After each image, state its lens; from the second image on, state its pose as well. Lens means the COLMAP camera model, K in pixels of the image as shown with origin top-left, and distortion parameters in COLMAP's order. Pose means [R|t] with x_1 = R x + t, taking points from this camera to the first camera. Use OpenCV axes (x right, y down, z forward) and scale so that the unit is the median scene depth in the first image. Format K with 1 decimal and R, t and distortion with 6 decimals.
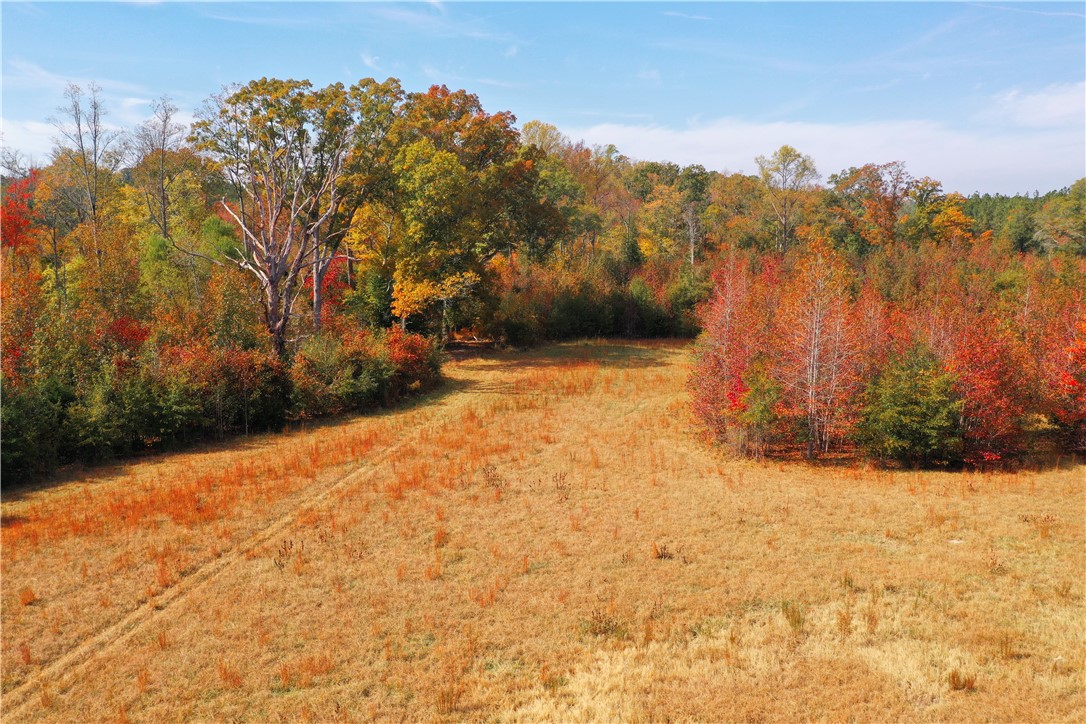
lens RADIAL K [[865.2, 0, 541.7], [0, 865.2, 361.6], [0, 0, 1]] dist [0.008240, -0.001067]
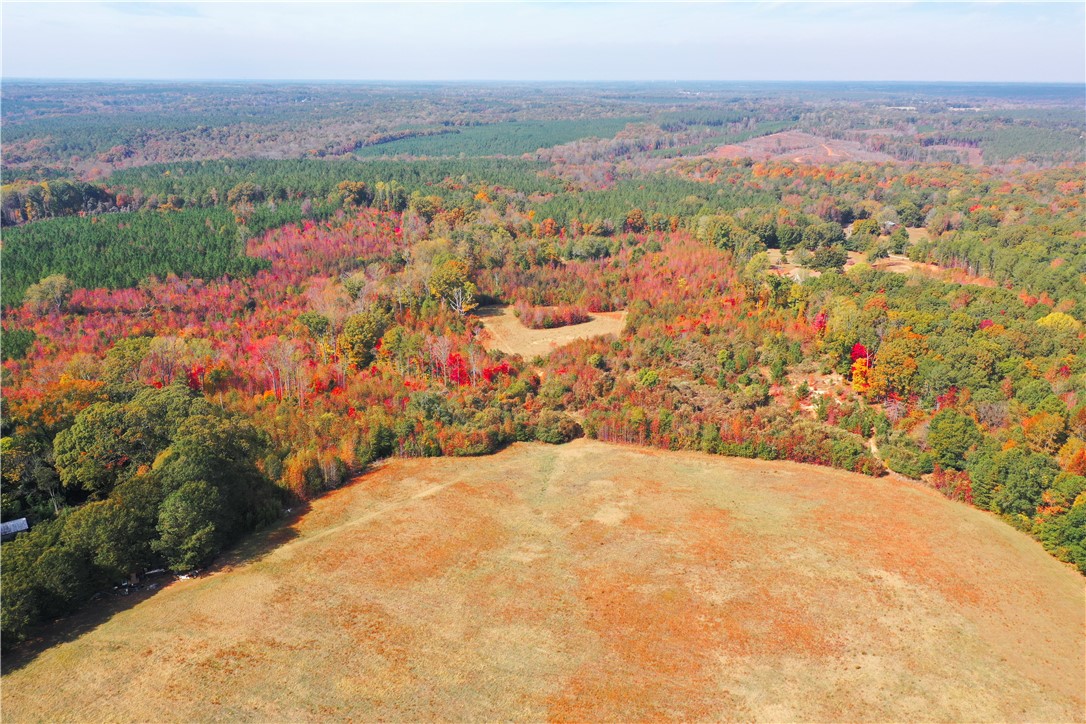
lens RADIAL K [[865.2, 0, 541.7], [0, 865.2, 361.6], [0, 0, 1]] dist [0.008240, -0.001067]
pose [[0.910068, -0.126716, 0.394614, -3.515498], [0.068177, 0.984916, 0.159038, -1.059393], [-0.408814, -0.117831, 0.904979, -7.785820]]
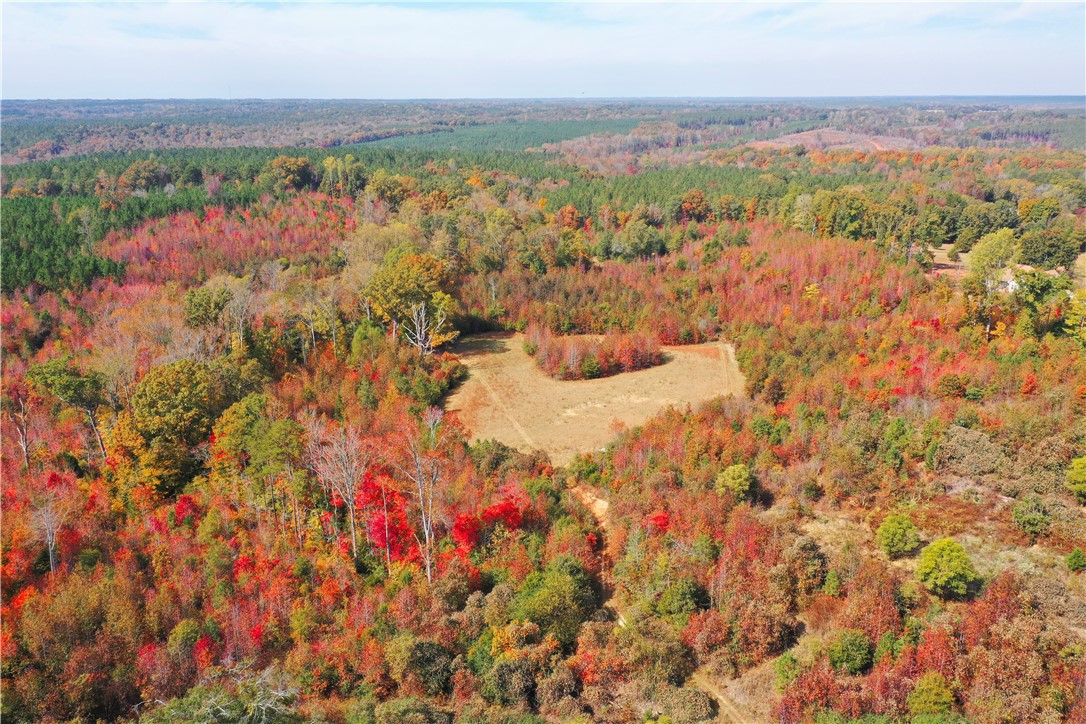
lens RADIAL K [[865.2, 0, 541.7], [0, 865.2, 361.6], [0, 0, 1]] dist [0.008240, -0.001067]
pose [[0.909415, -0.125414, 0.396531, -1.848875], [0.075910, 0.987487, 0.138226, -0.704403], [-0.408904, -0.095604, 0.907556, -3.497111]]
